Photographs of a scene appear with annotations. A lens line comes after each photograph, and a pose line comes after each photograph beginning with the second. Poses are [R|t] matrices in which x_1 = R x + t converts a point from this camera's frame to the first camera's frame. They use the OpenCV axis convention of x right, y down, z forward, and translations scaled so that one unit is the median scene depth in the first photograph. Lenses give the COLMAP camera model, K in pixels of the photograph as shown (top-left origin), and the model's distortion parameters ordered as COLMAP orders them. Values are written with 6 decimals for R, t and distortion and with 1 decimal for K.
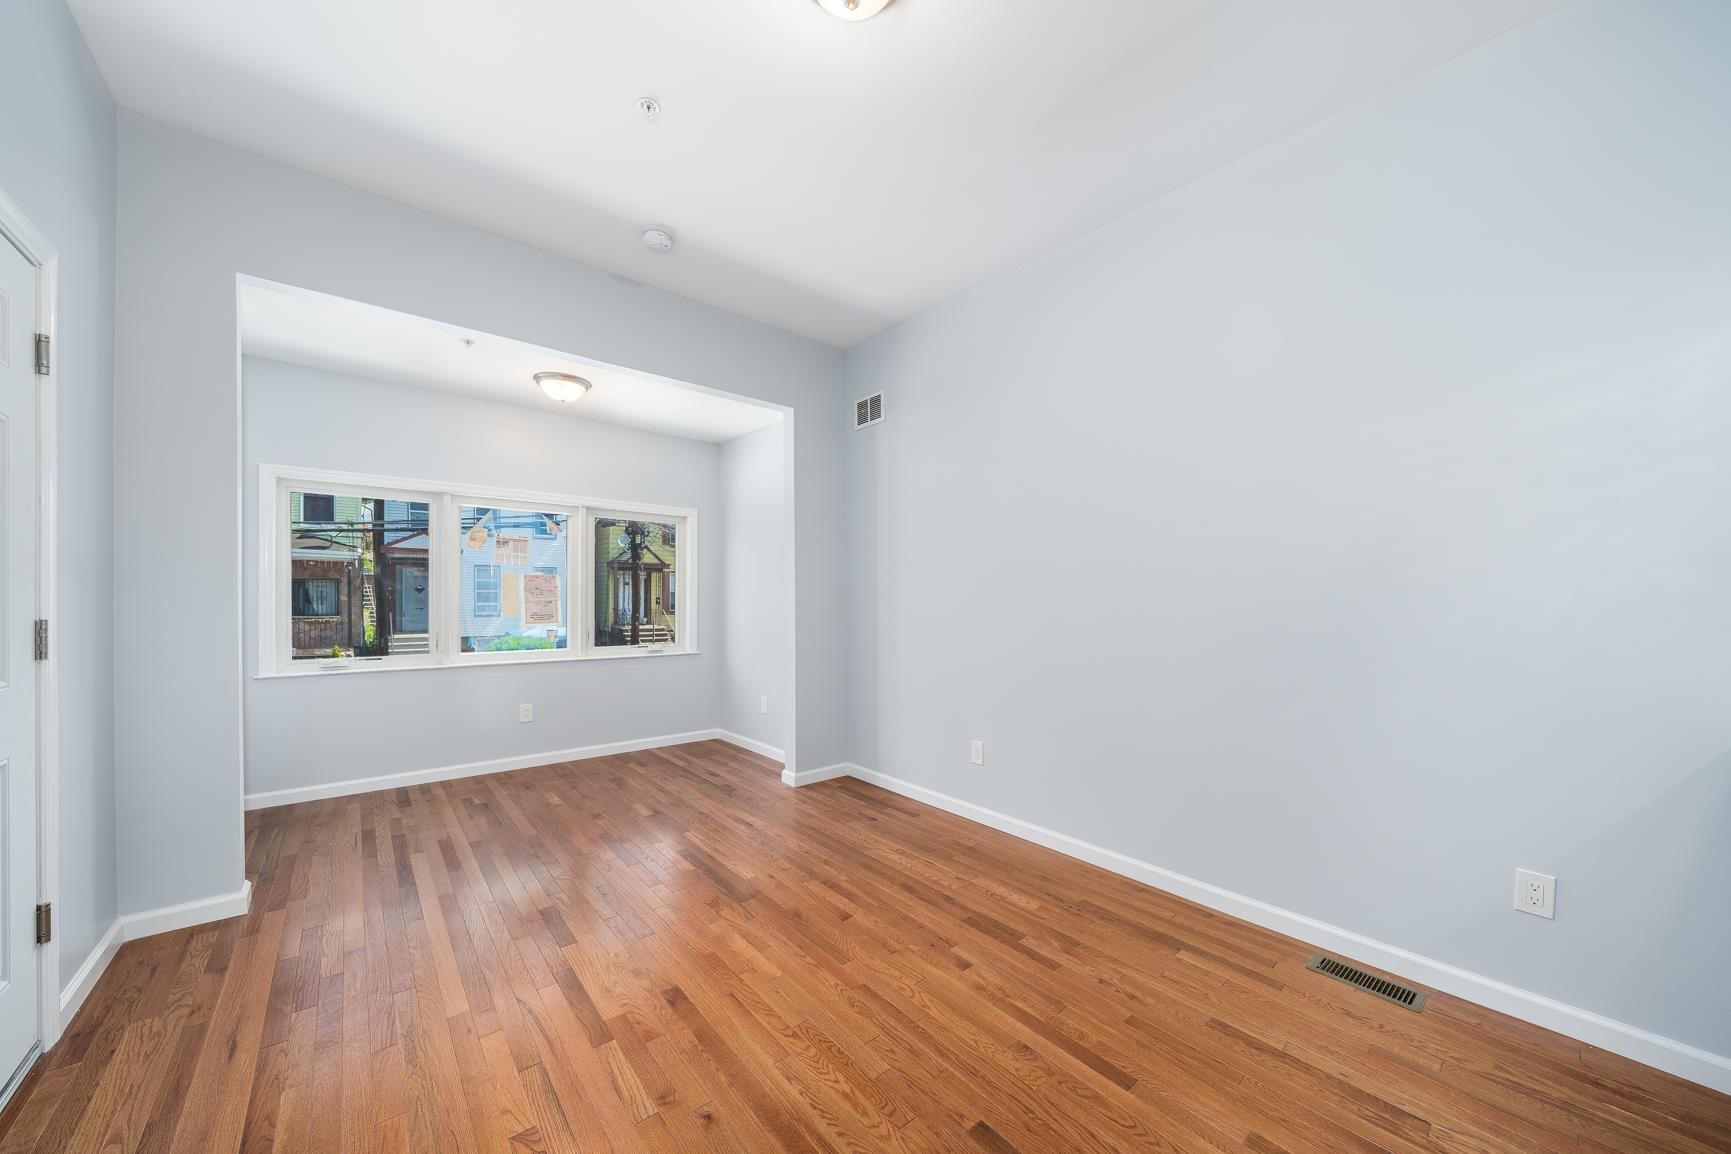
lens RADIAL K [[602.5, 0, 891.5], [0, 602.5, 603.9], [0, 0, 1]] dist [-0.003177, 0.000250]
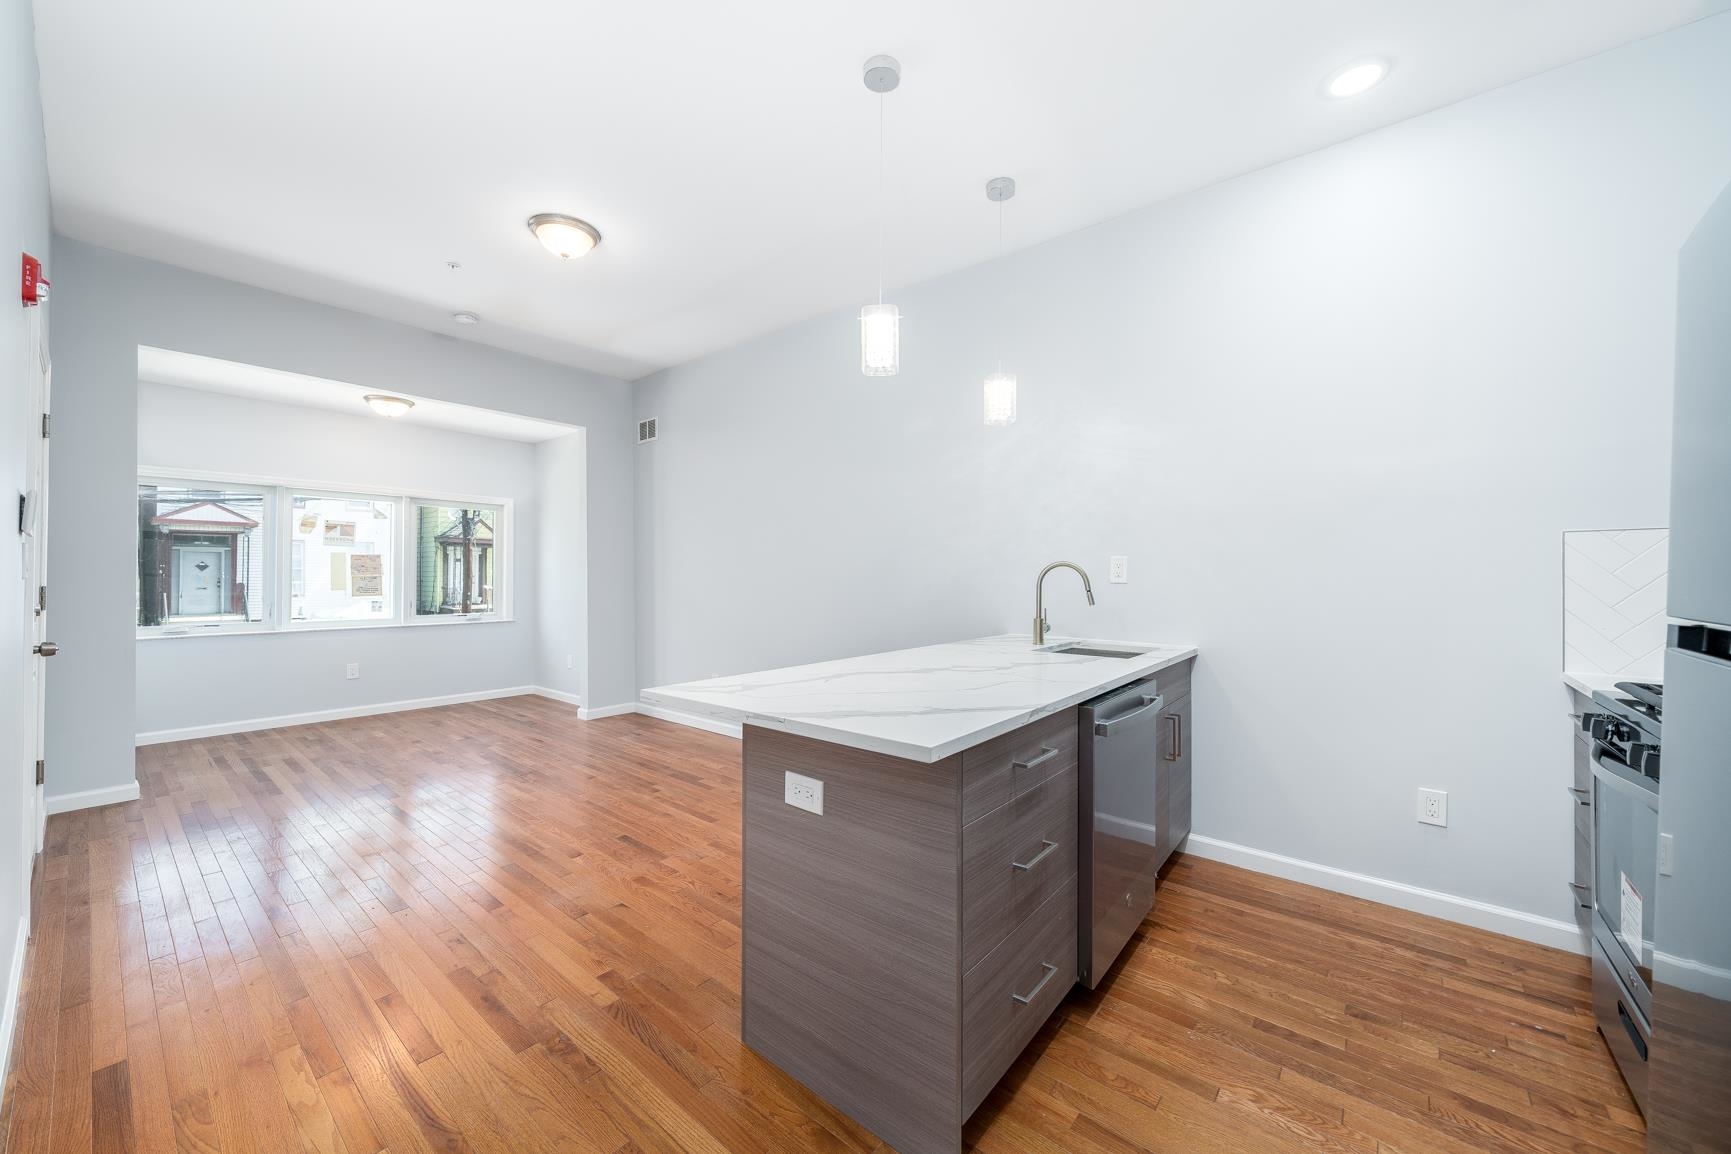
lens RADIAL K [[628.4, 0, 869.3], [0, 628.4, 571.8], [0, 0, 1]] dist [-0.003224, -0.000480]
pose [[0.986737, -0.002224, 0.162309, 0.213106], [0.004616, 0.999886, -0.014360, 0.008471], [-0.162259, 0.014919, 0.986635, -0.416849]]
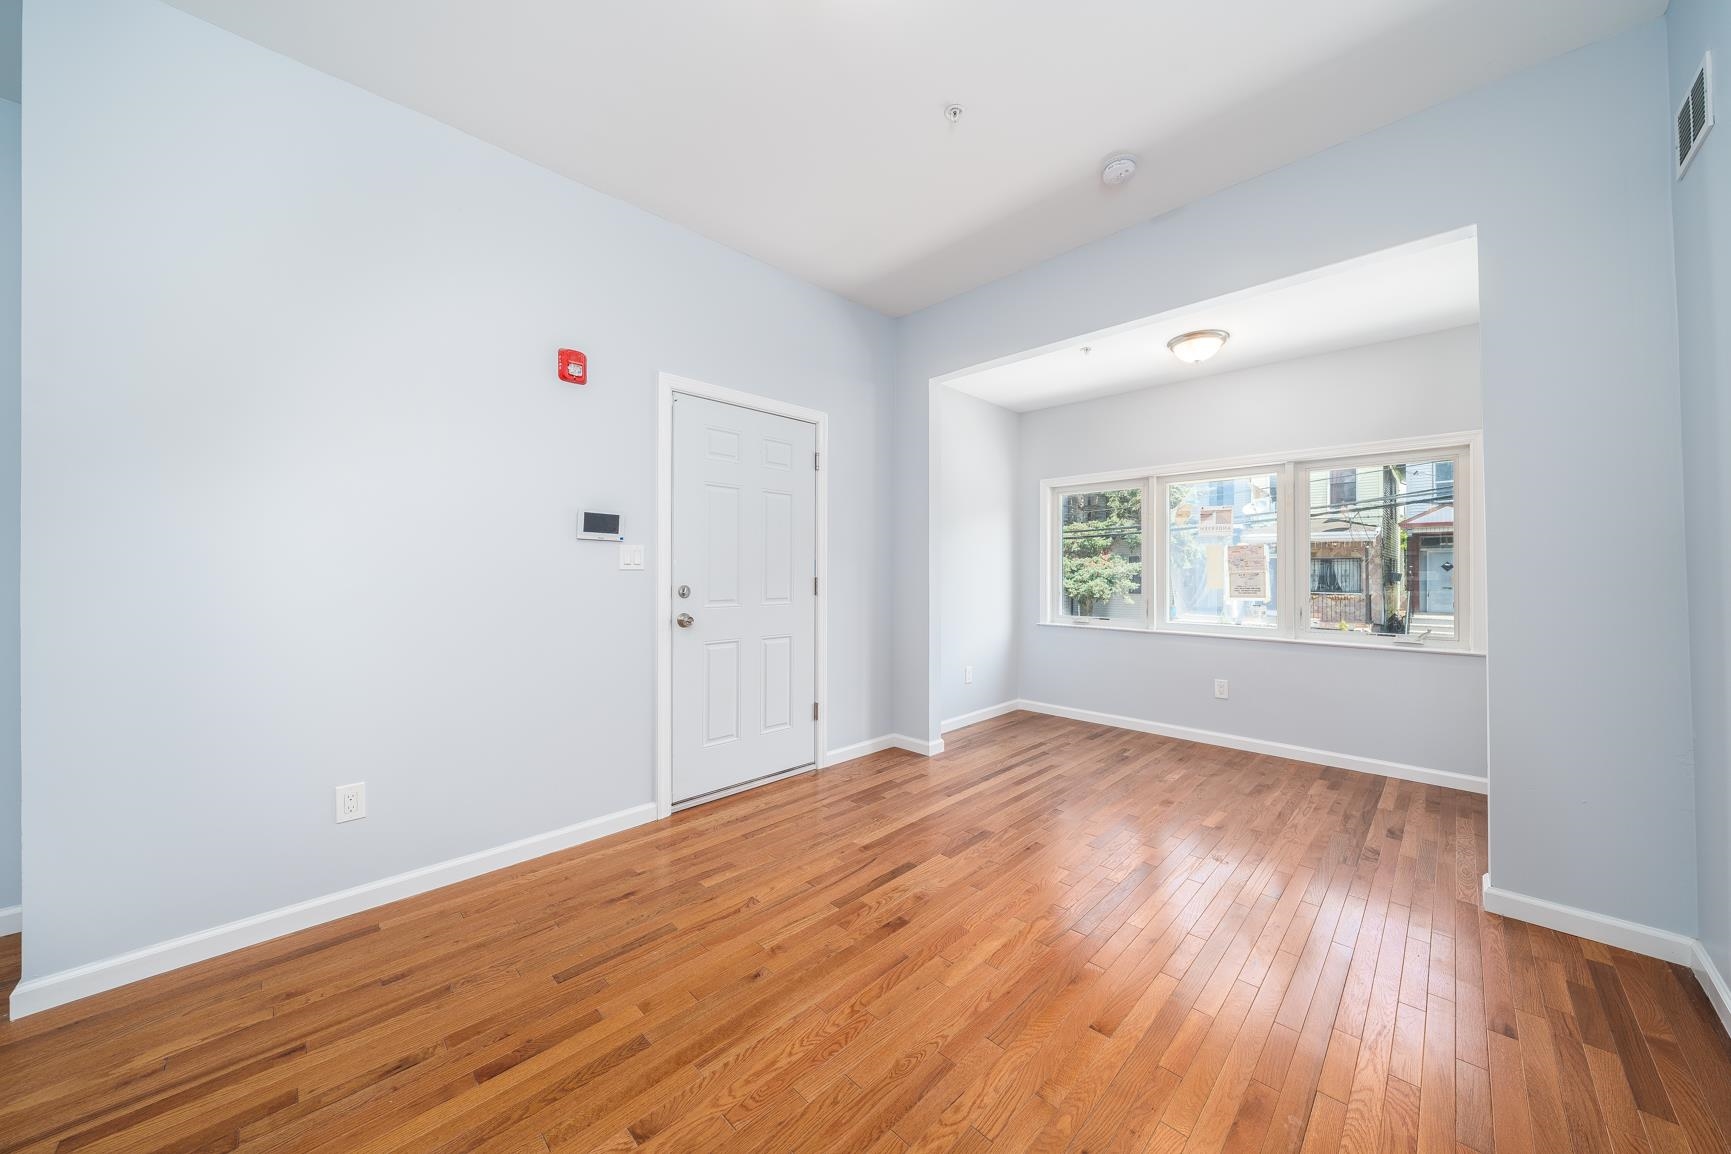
lens RADIAL K [[602.5, 0, 873.3], [0, 602.5, 577.3], [0, 0, 1]] dist [-0.003177, 0.000250]
pose [[0.078498, 0.001796, -0.996913, 0.334987], [-0.011298, 0.999936, 0.000912, 0.007882], [0.996850, 0.011192, 0.078513, 0.396228]]
